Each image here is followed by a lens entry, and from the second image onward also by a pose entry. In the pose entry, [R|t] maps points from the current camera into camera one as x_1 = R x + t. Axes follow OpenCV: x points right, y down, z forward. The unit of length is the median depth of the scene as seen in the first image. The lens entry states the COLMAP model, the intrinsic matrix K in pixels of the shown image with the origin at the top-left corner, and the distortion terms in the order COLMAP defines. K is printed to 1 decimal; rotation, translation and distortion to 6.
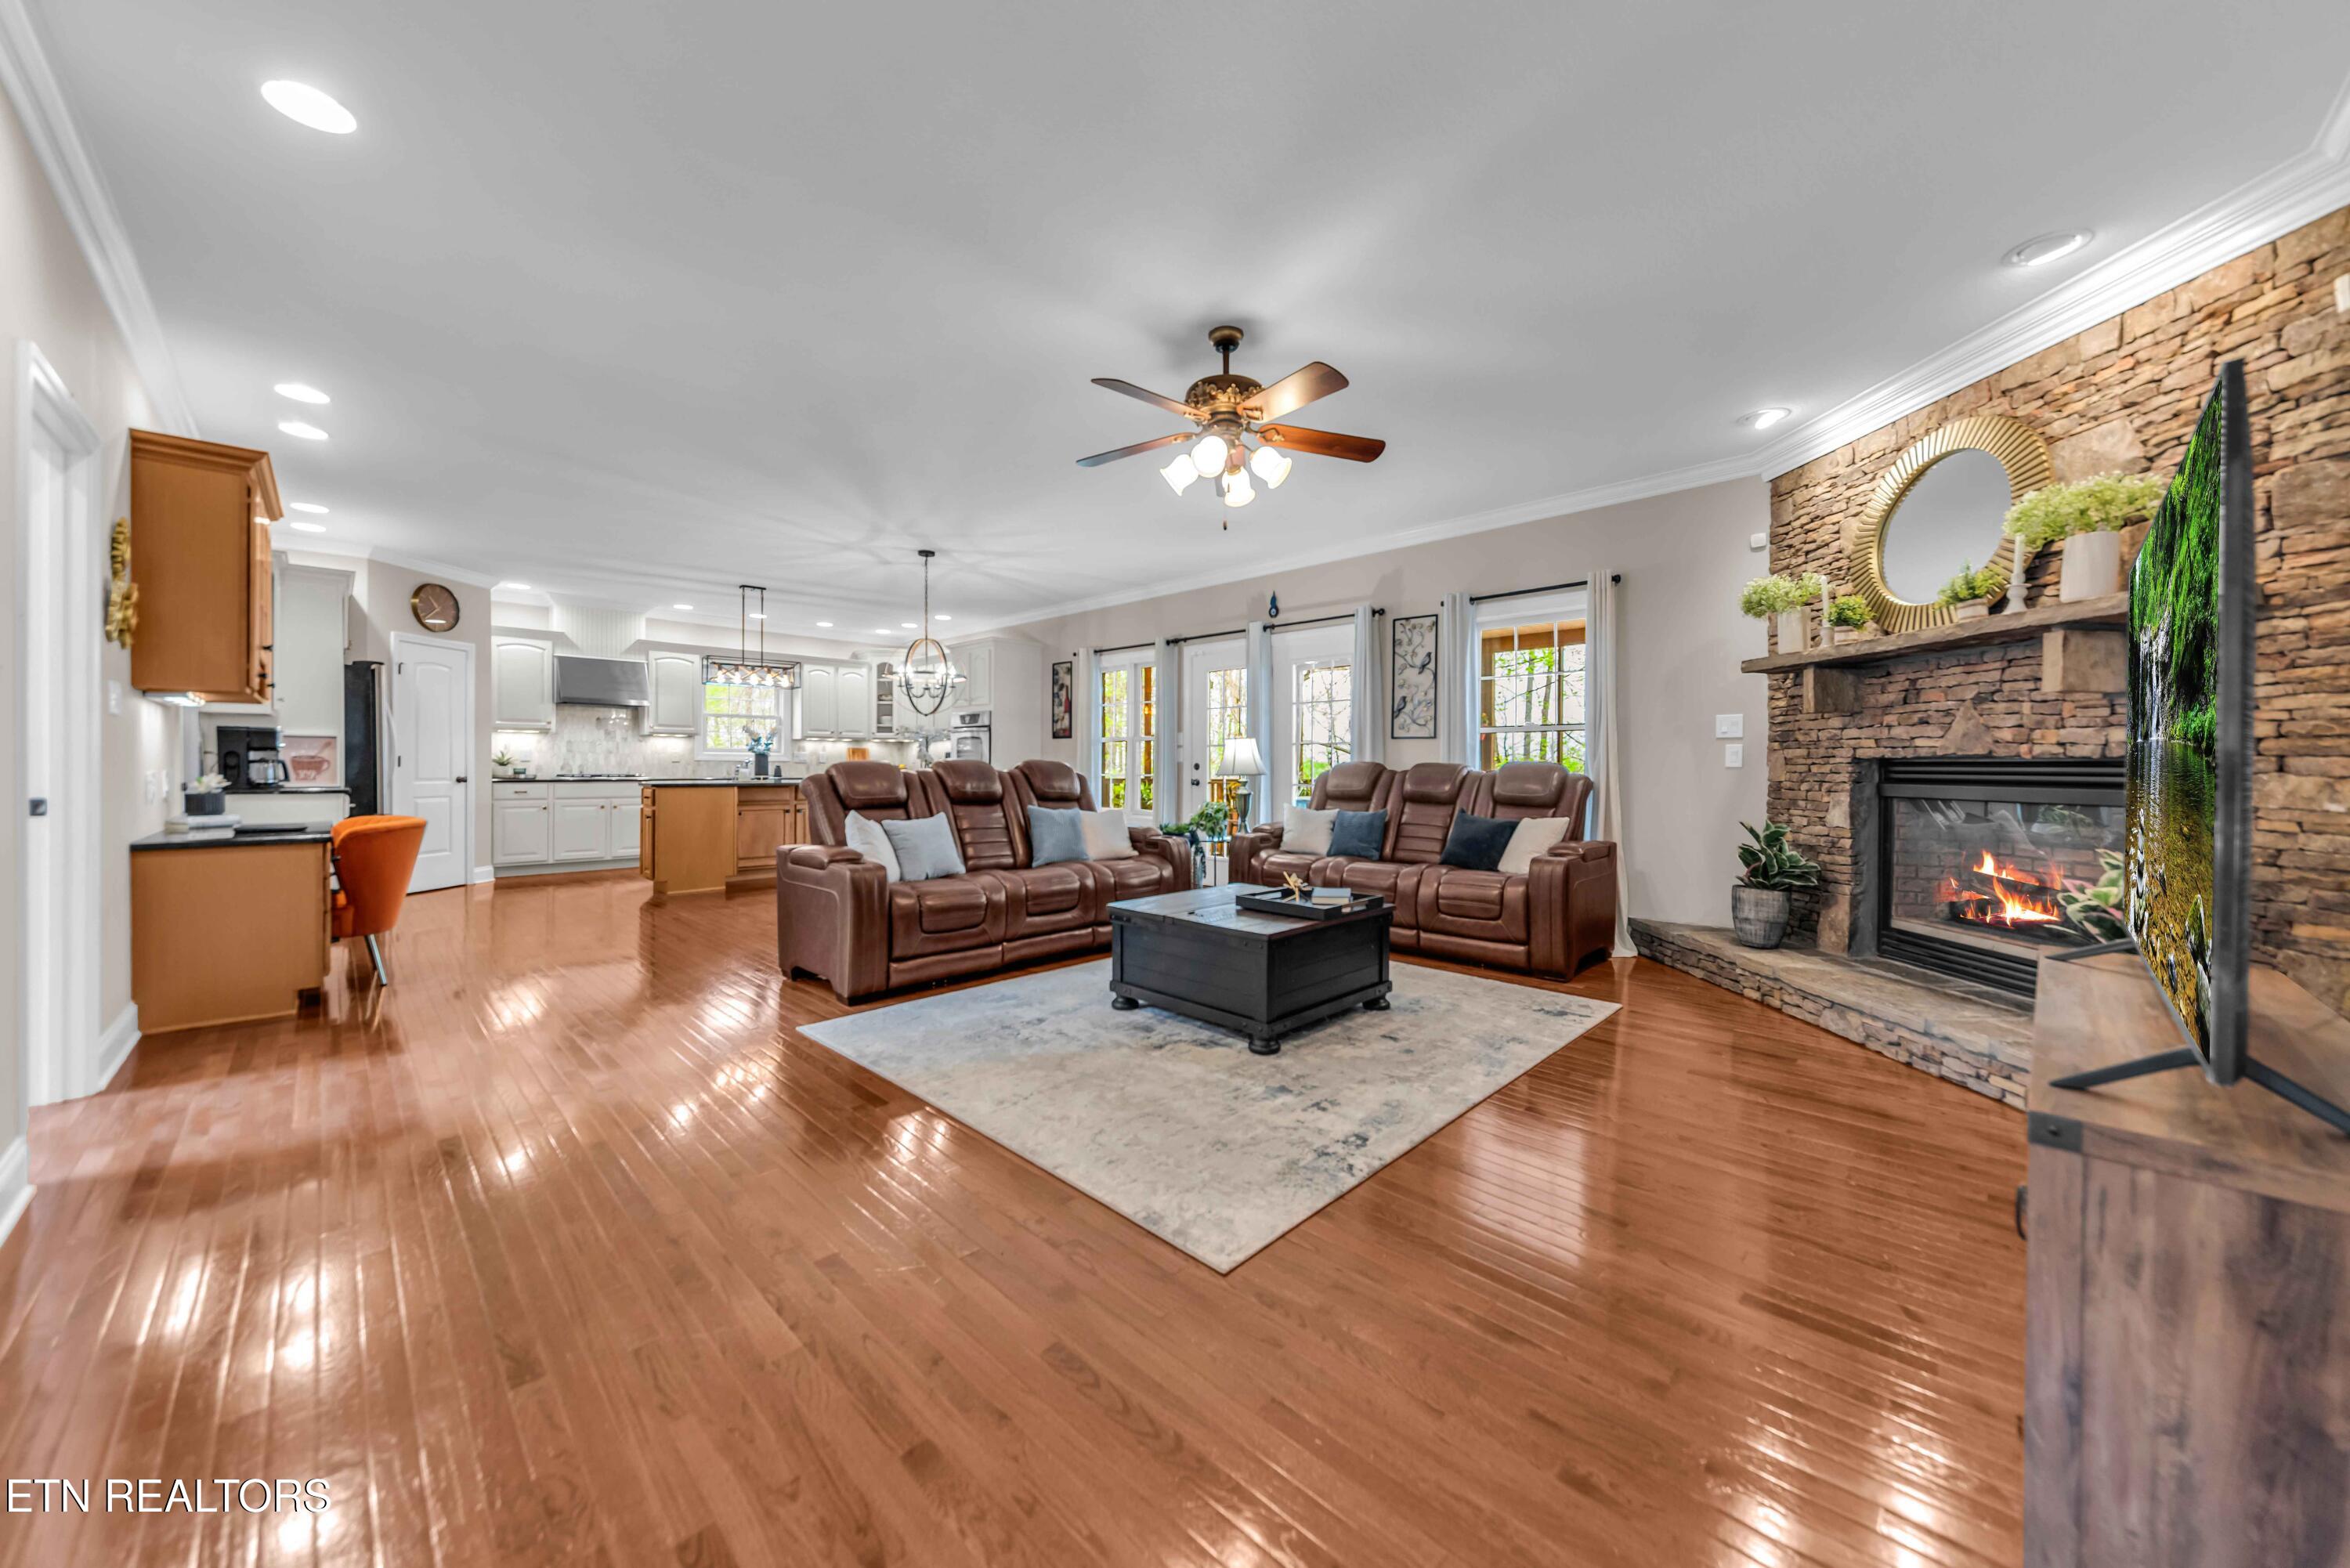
lens RADIAL K [[823.9, 0, 1171.4], [0, 823.9, 765.8], [0, 0, 1]] dist [-0.000166, -0.000164]
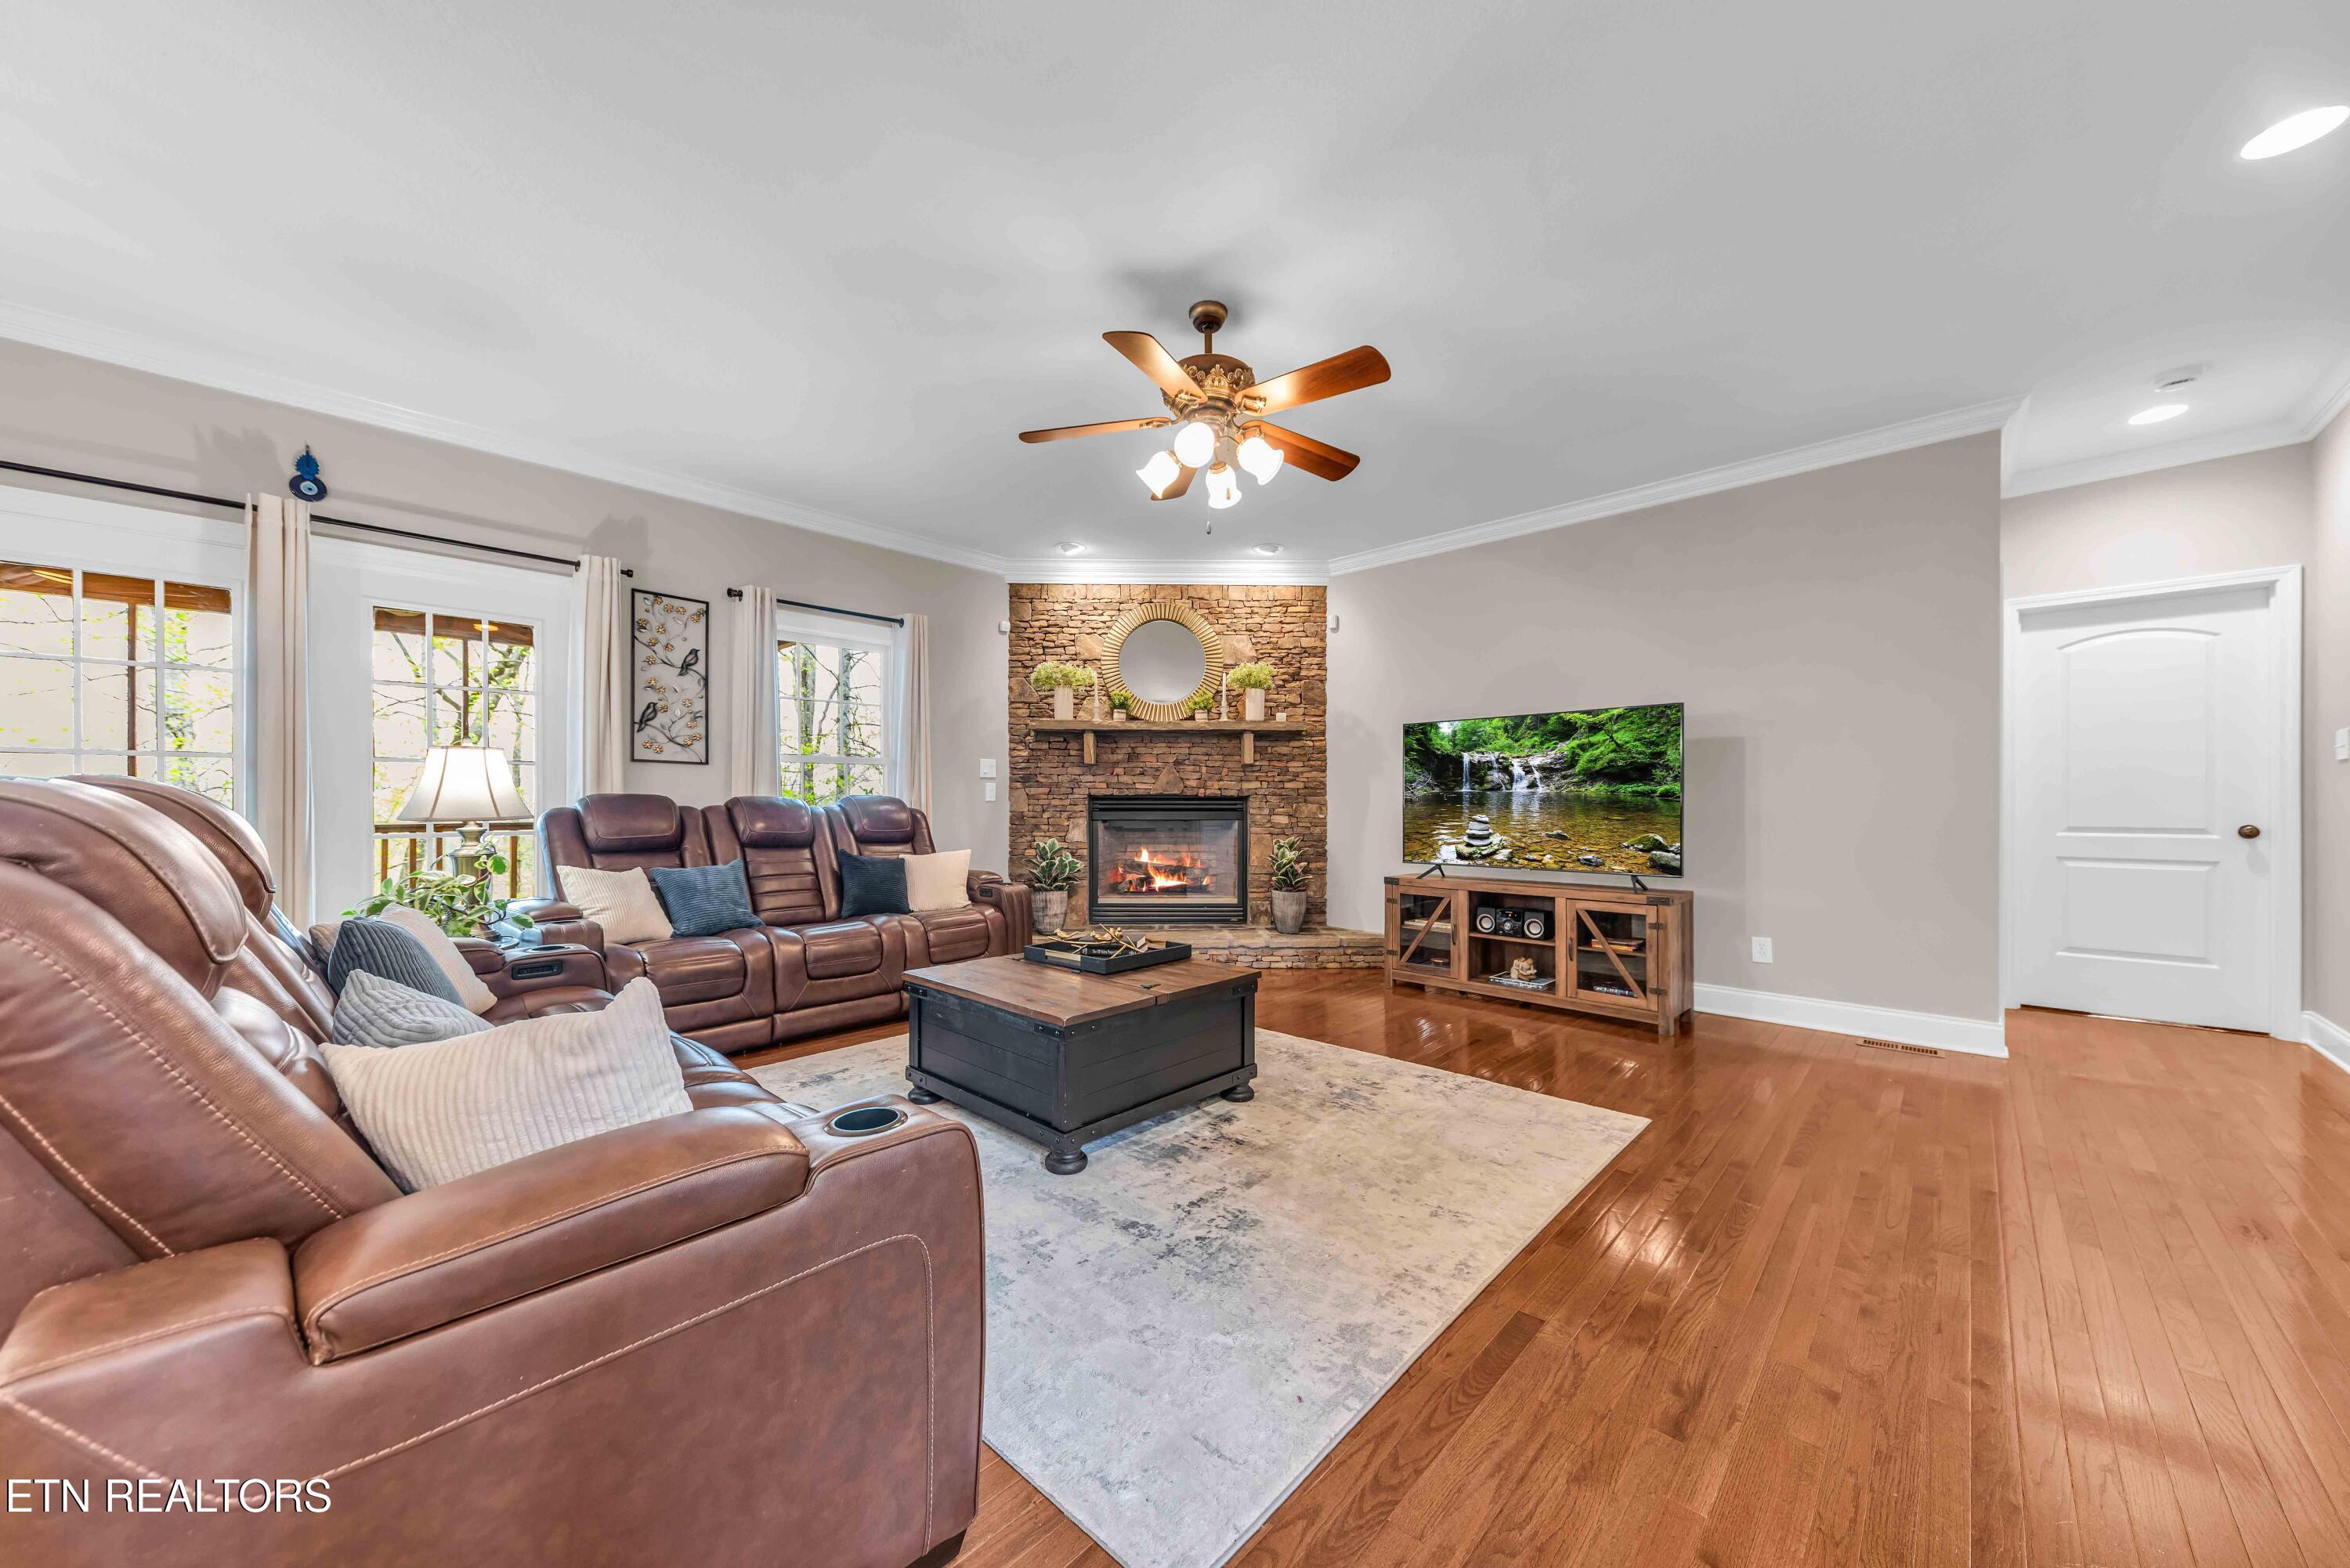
lens RADIAL K [[823.1, 0, 1170.9], [0, 823.1, 801.5], [0, 0, 1]] dist [0.005421, -0.000127]
pose [[-0.021018, -0.001045, 0.999779, -0.637274], [0.001720, 0.999998, 0.001082, 0.000961], [-0.999778, 0.001742, -0.021016, 0.828951]]
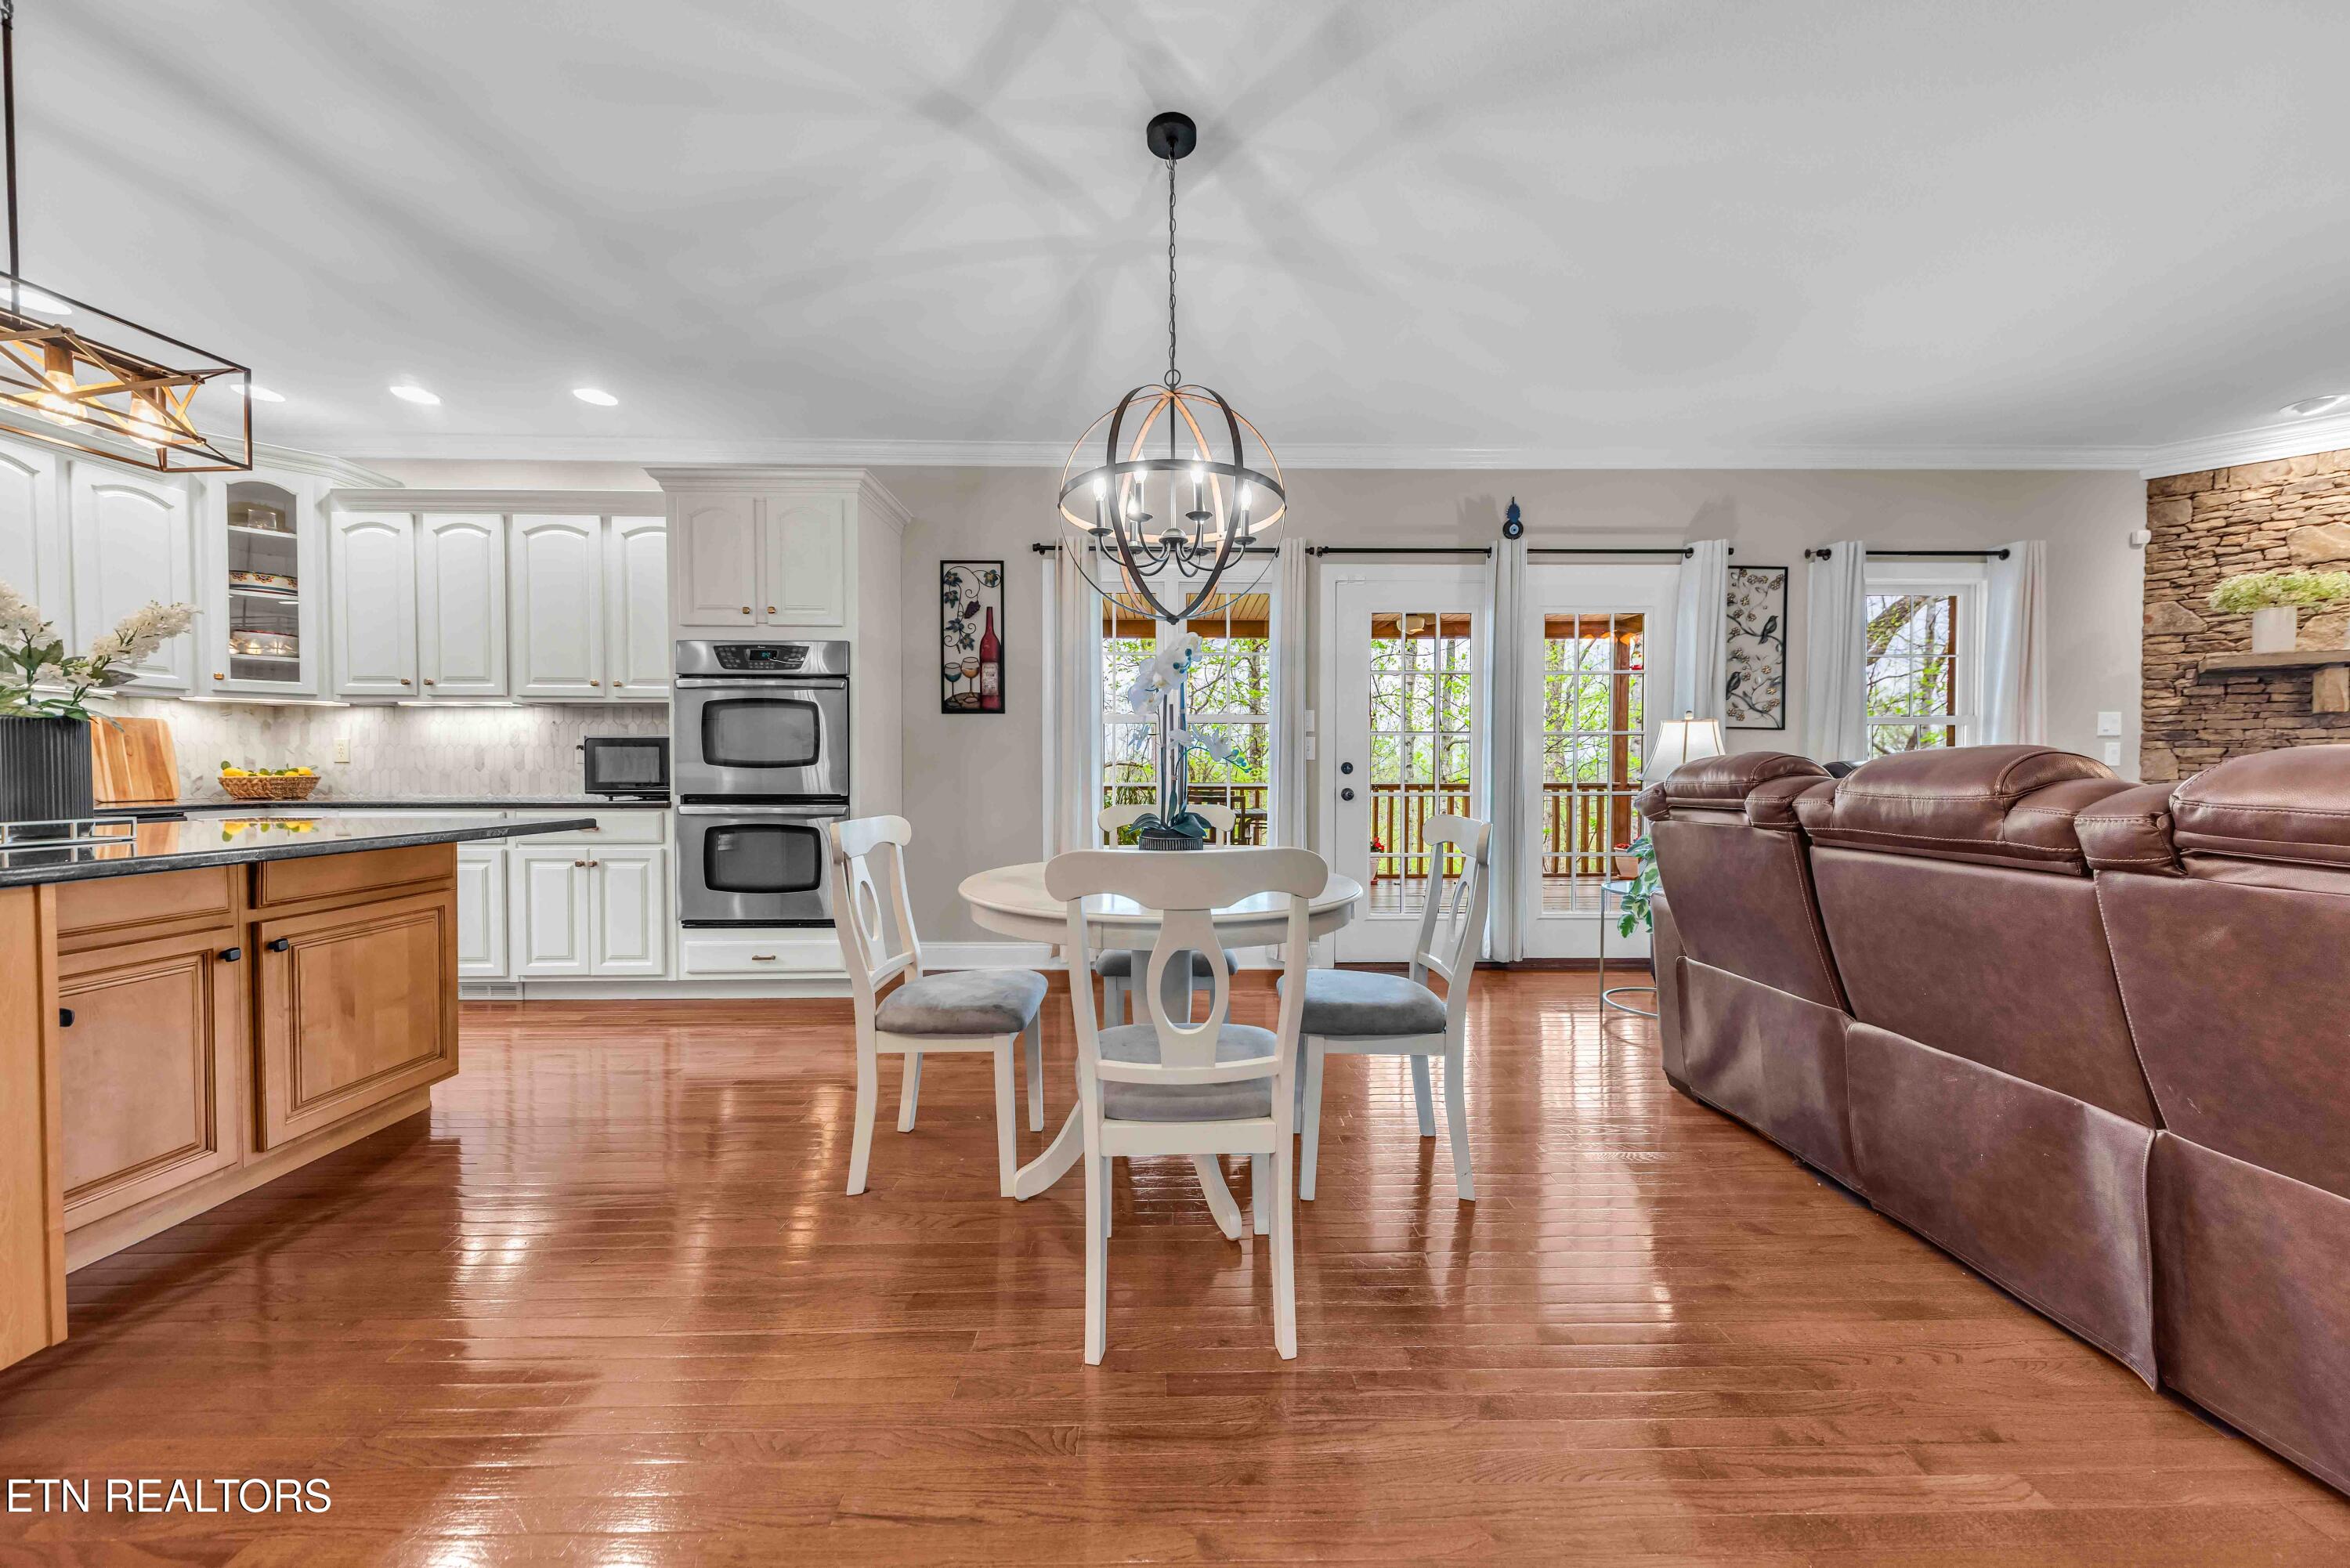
lens RADIAL K [[806.5, 0, 1175.0], [0, 806.5, 784.0], [0, 0, 1]] dist [0.001090, -0.000307]
pose [[0.698589, -0.017721, 0.715303, -0.867779], [0.002739, 0.999752, 0.022093, -0.001389], [-0.715518, -0.013475, 0.698465, 1.242432]]
